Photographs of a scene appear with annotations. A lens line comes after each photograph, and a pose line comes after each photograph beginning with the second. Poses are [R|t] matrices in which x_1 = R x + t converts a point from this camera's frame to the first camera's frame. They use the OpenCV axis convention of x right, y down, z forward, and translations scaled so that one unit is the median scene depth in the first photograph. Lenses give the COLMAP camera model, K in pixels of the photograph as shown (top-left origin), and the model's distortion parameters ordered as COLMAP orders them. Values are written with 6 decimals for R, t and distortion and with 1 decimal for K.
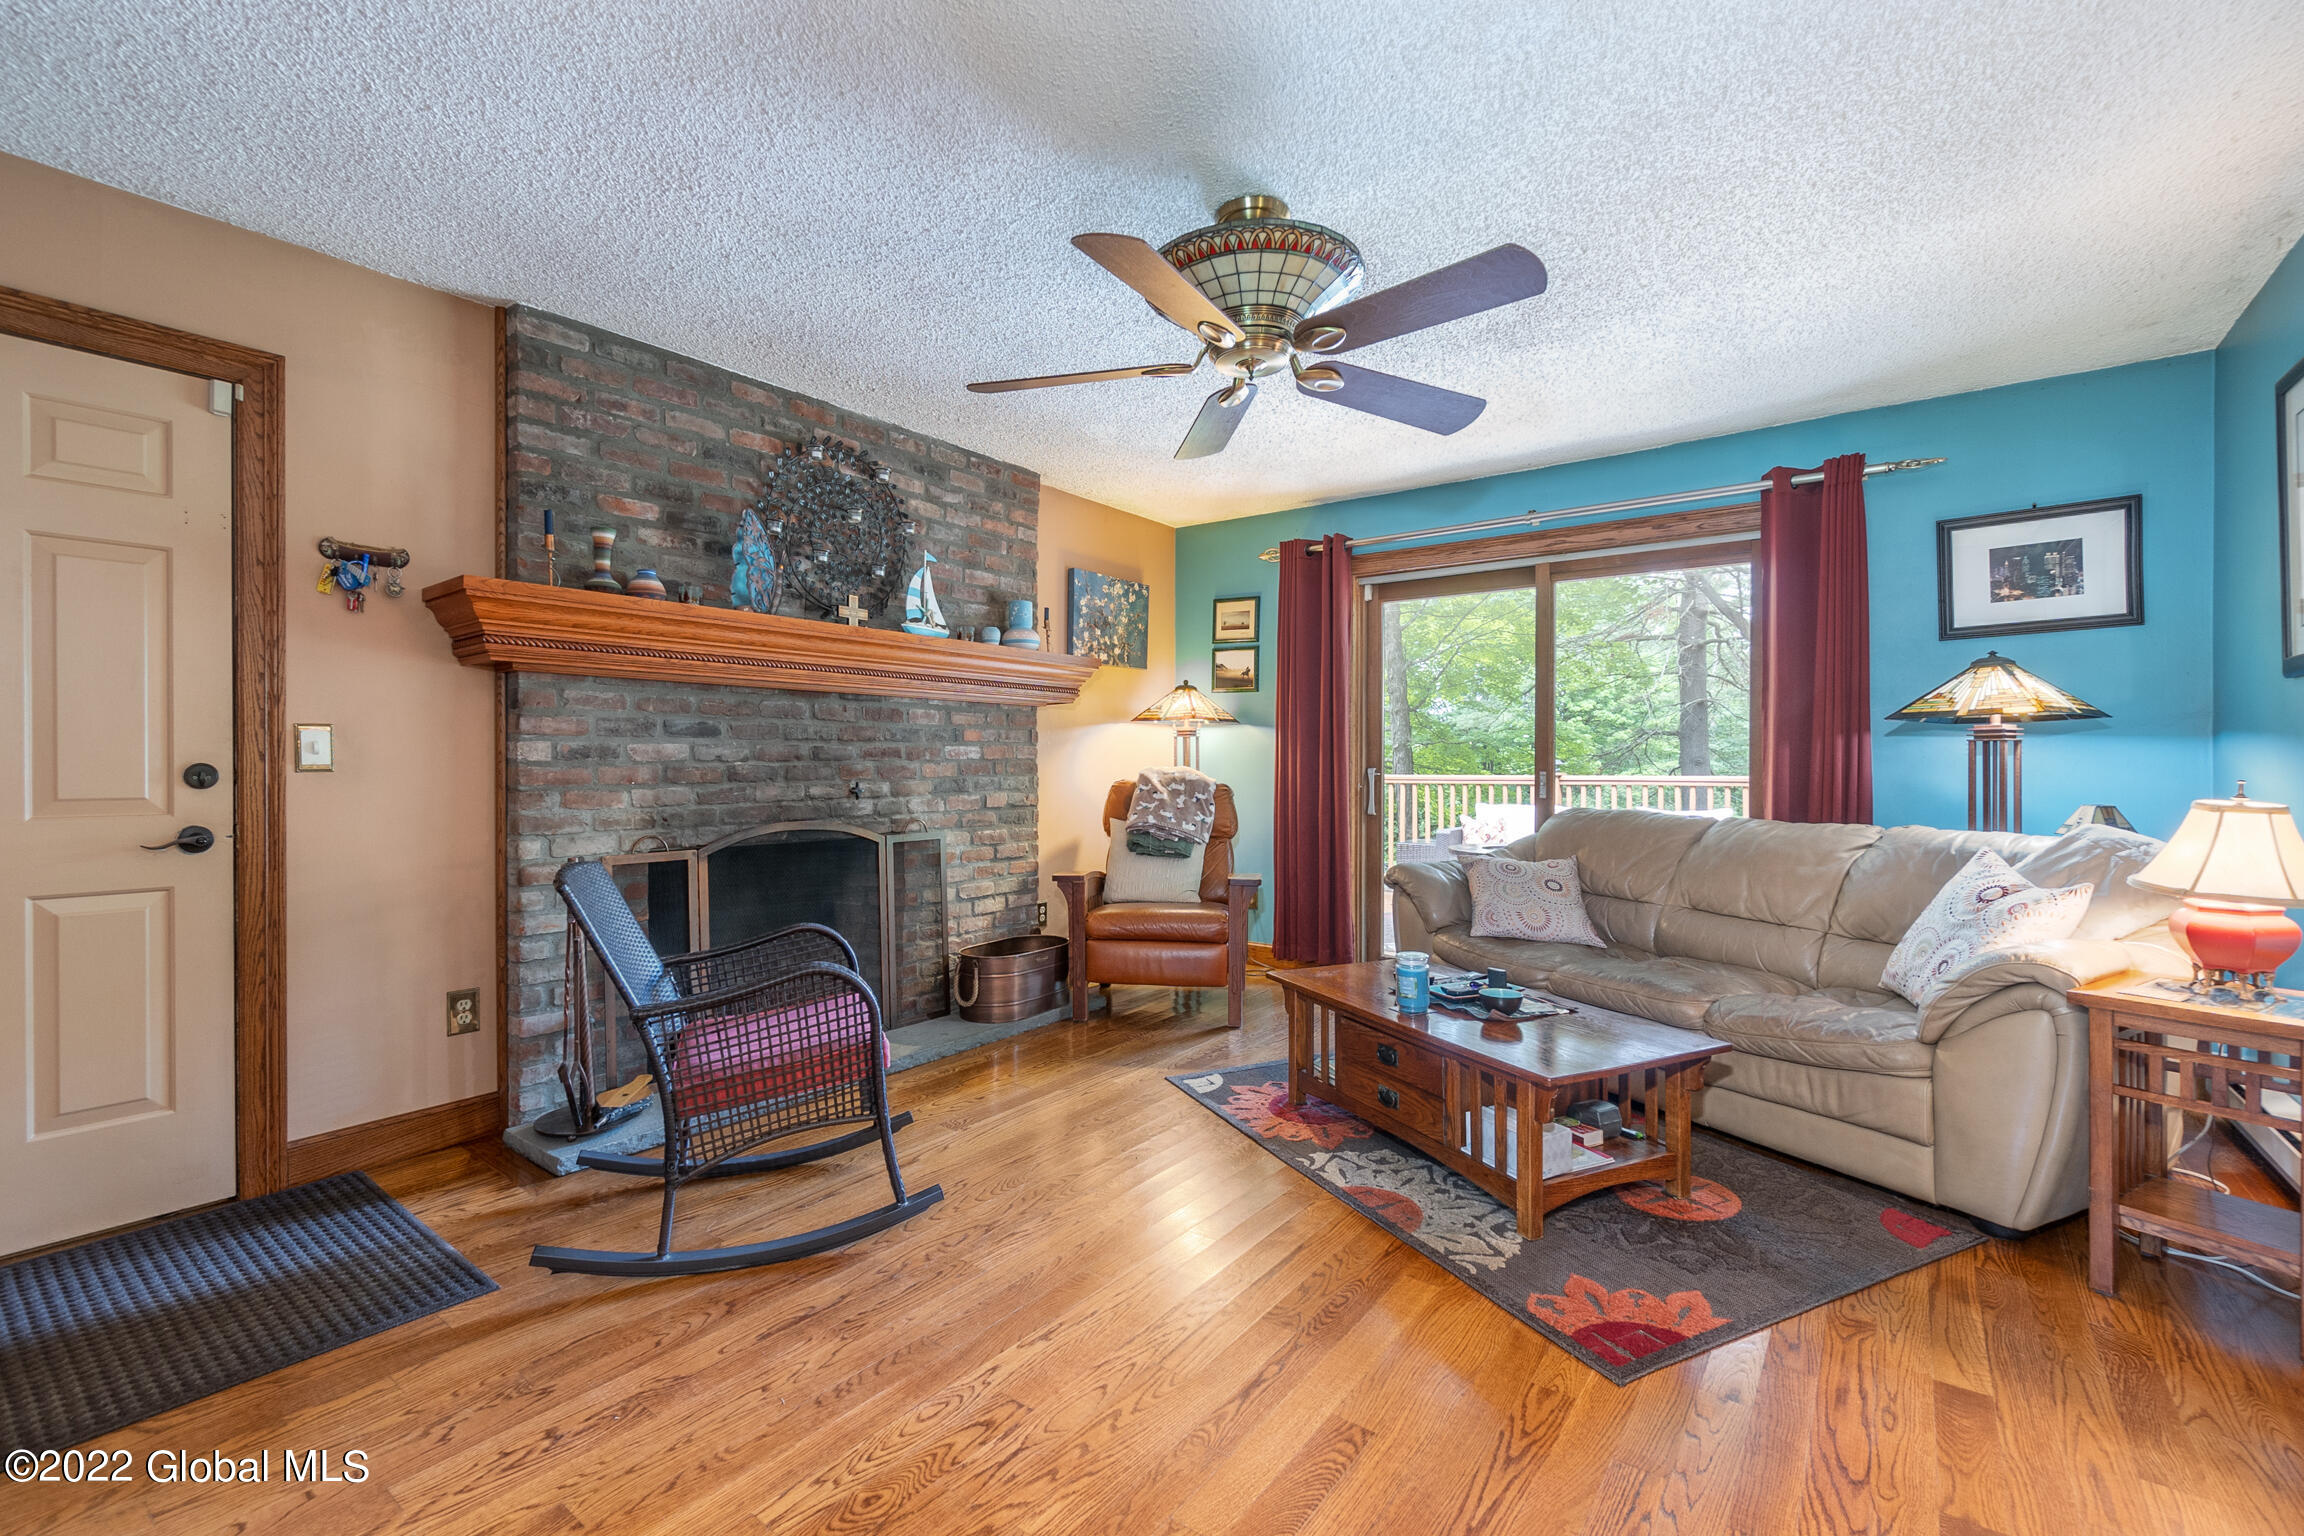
lens RADIAL K [[989.5, 0, 1135.4], [0, 989.5, 764.9], [0, 0, 1]] dist [-0.003044, -0.000109]
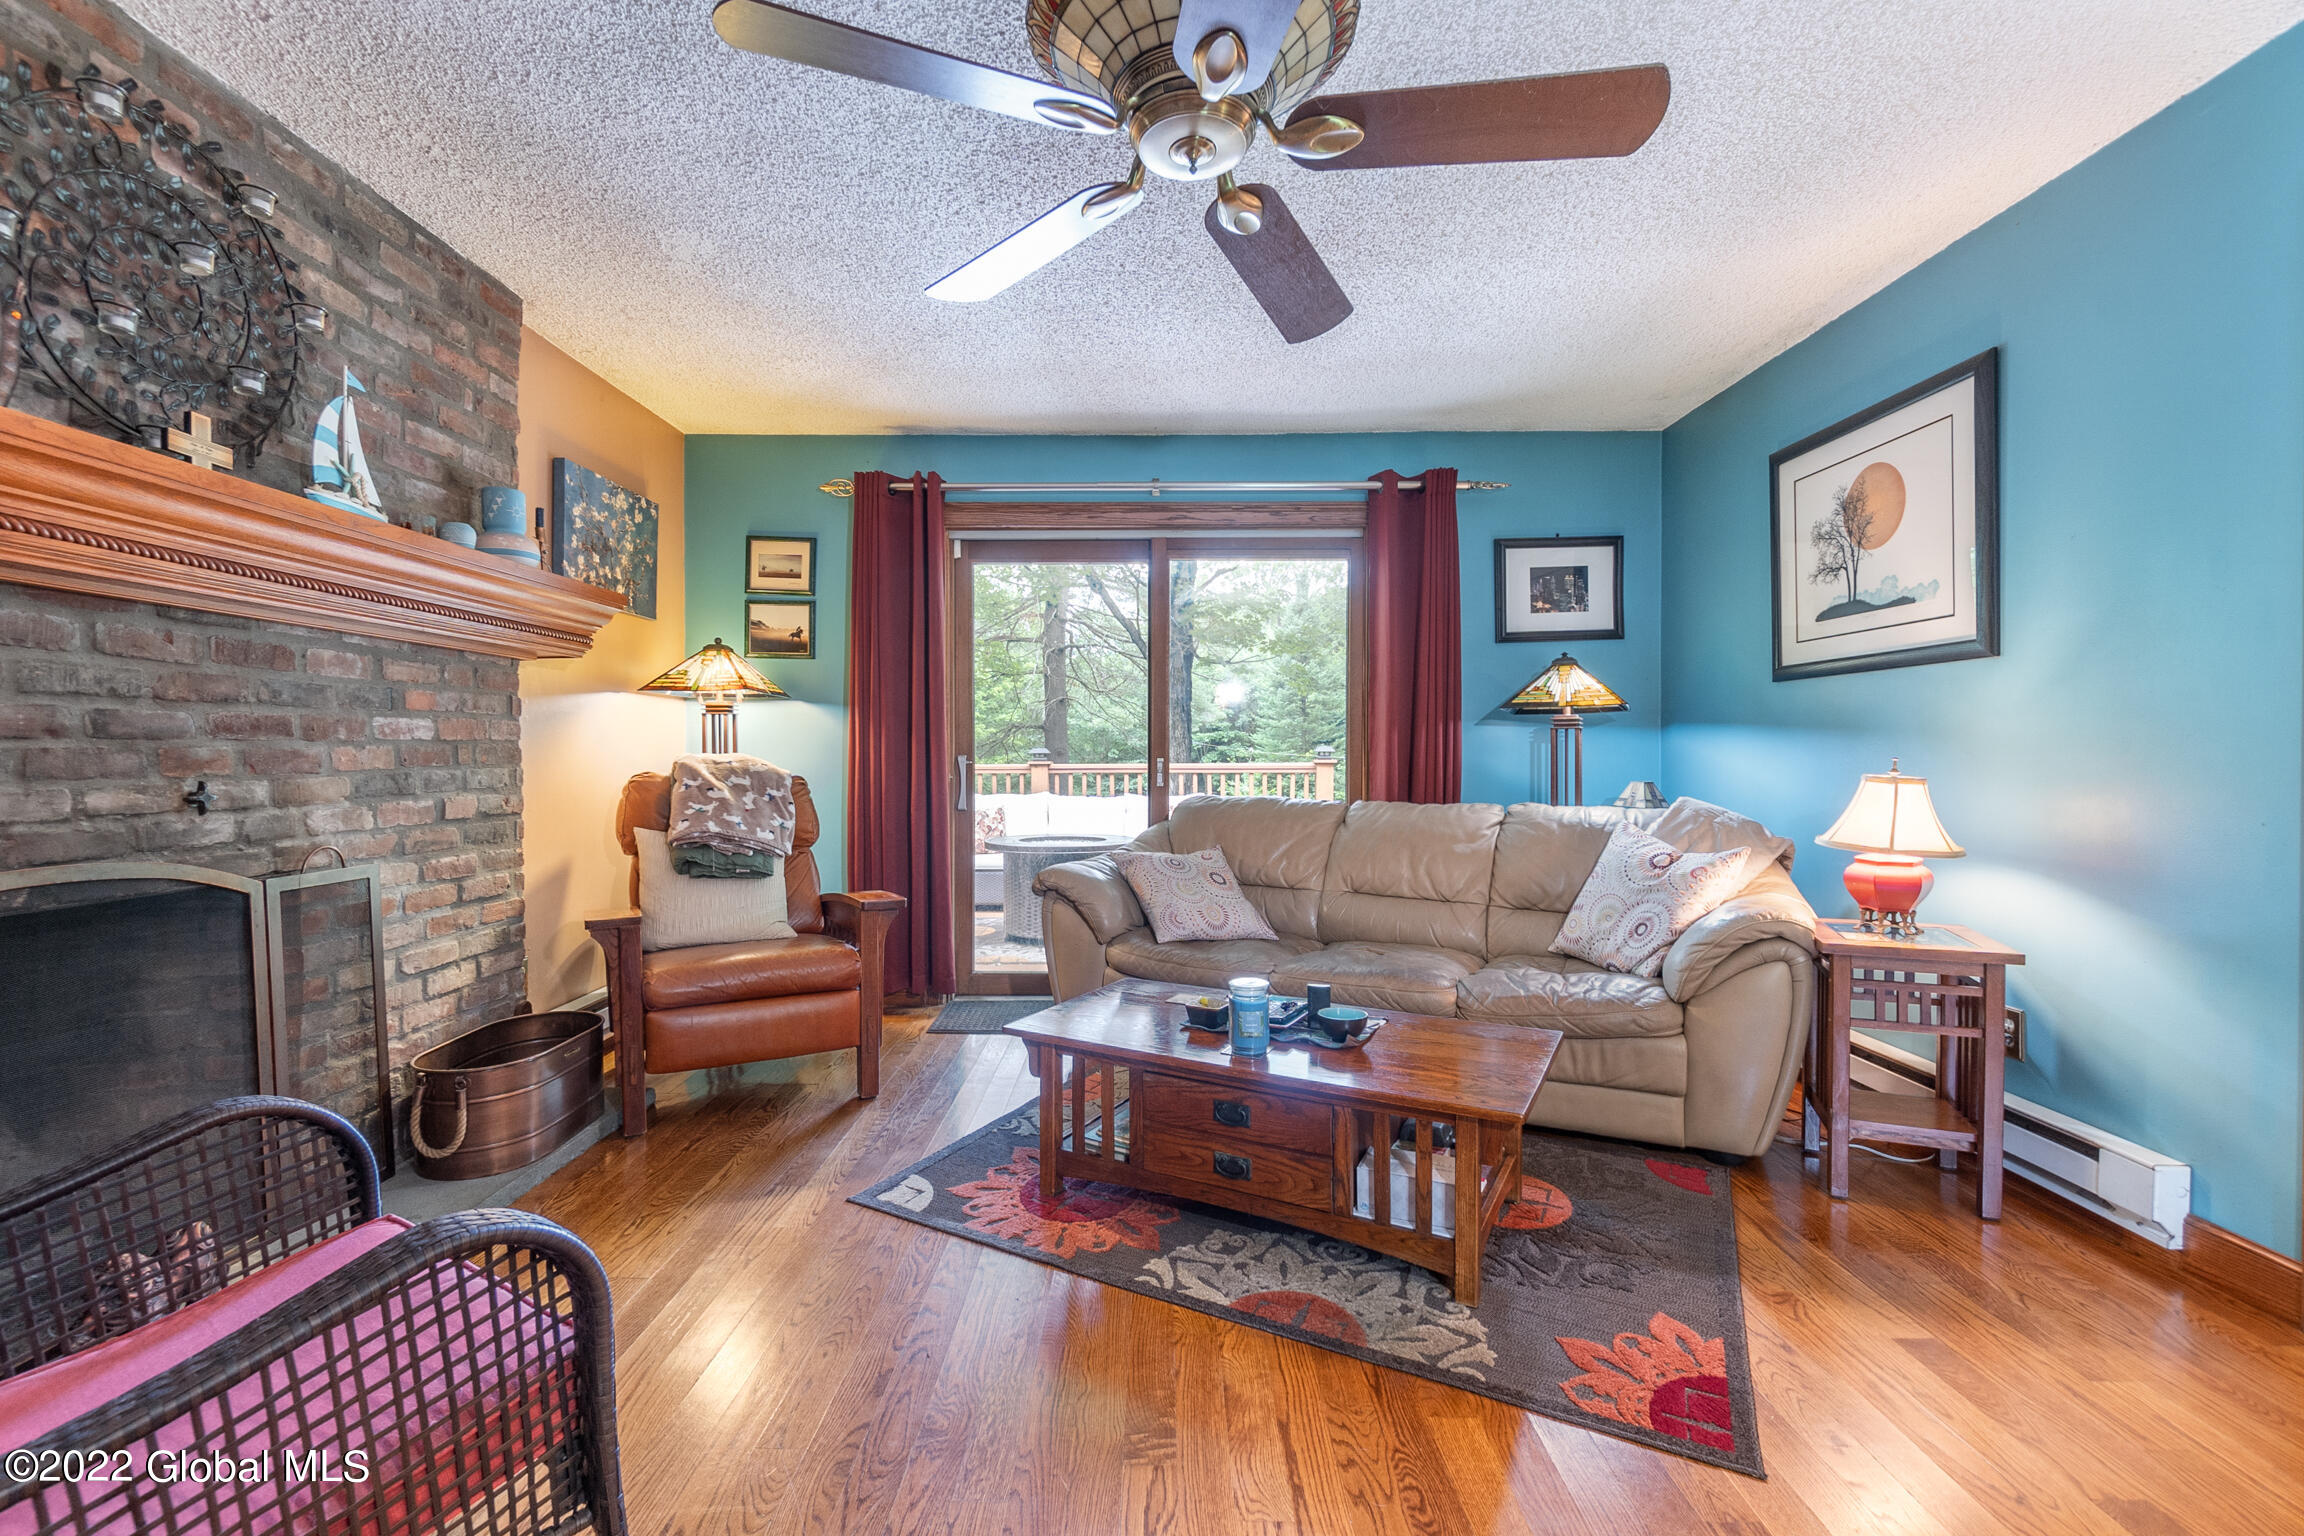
lens RADIAL K [[991.6, 0, 1152.0], [0, 991.6, 768.0], [0, 0, 1]] dist [-0.006953, 0.000108]
pose [[0.801287, -0.009453, 0.598206, -0.179147], [0.002218, 0.999915, 0.012830, 0.004714], [-0.598276, -0.008954, 0.801240, 0.271753]]
